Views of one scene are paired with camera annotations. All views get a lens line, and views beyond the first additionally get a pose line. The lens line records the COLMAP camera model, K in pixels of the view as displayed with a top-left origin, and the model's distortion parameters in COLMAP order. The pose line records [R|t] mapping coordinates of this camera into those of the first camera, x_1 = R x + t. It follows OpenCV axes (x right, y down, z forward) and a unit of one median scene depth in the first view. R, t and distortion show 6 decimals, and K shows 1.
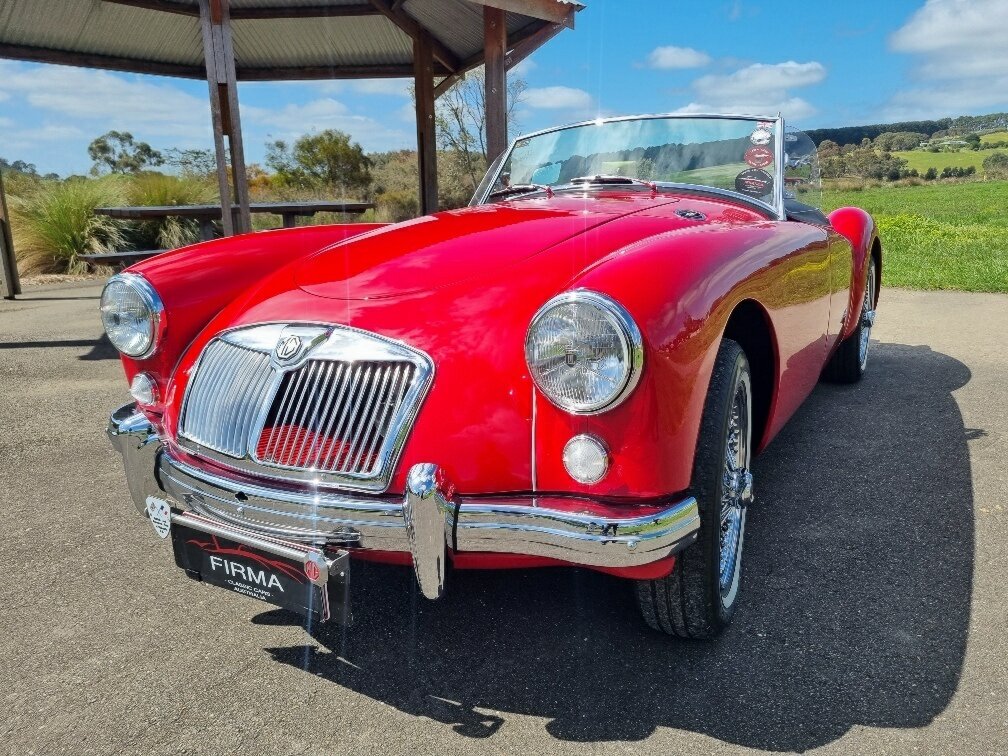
lens RADIAL K [[761.3, 0, 505.5], [0, 761.3, 370.9], [0, 0, 1]] dist [0.061595, -0.054385]
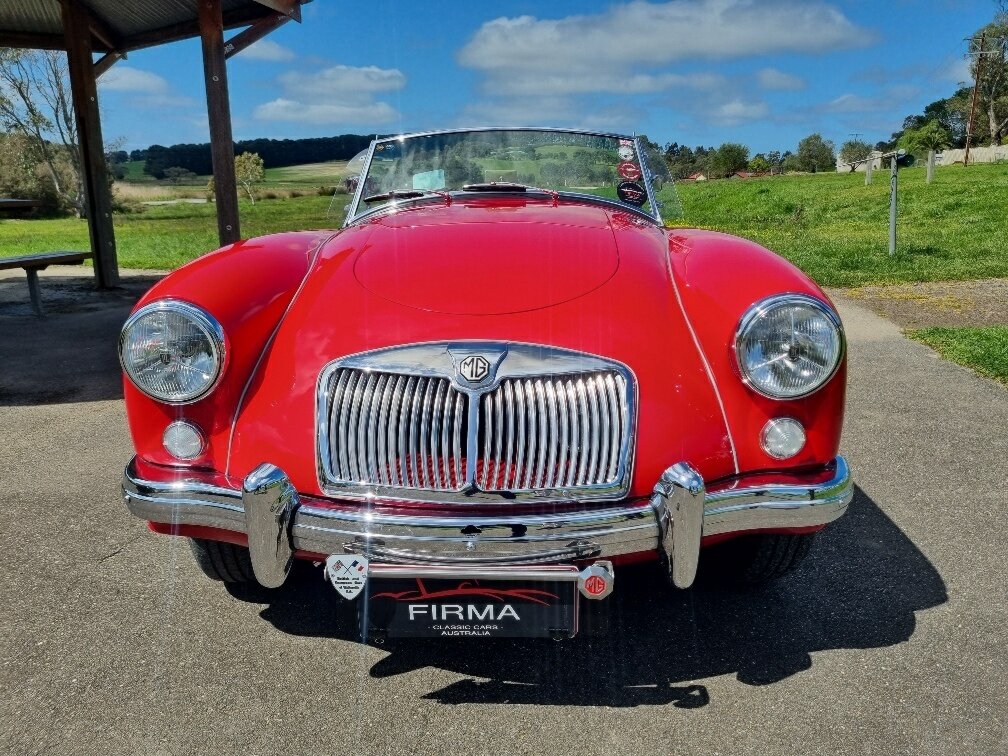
lens RADIAL K [[768.2, 0, 510.9], [0, 768.2, 375.2], [0, 0, 1]] dist [0.051584, -0.042394]
pose [[0.876399, -0.096833, 0.471751, -0.689783], [0.094057, 0.995129, 0.029527, -0.046356], [-0.472312, 0.018494, 0.881237, 0.134739]]
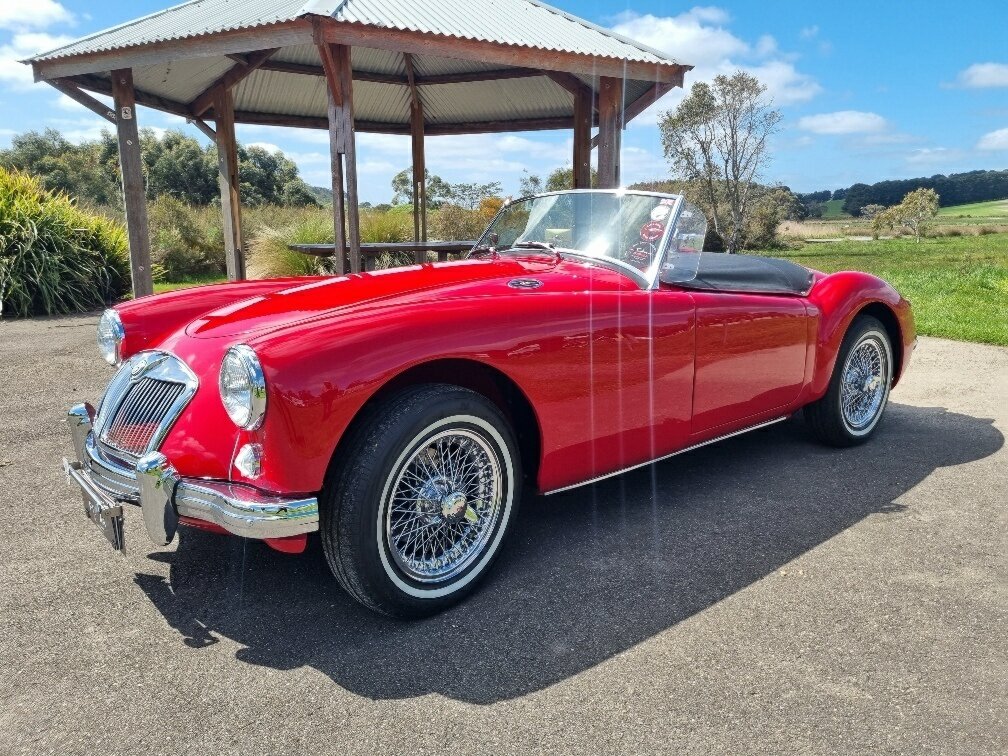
lens RADIAL K [[757.3, 0, 502.8], [0, 757.3, 366.1], [0, 0, 1]] dist [0.061219, -0.051723]
pose [[0.943062, 0.077388, -0.323490, 0.863352], [-0.090671, 0.995537, -0.026168, -0.058121], [0.320021, 0.054009, 0.945870, -0.186924]]
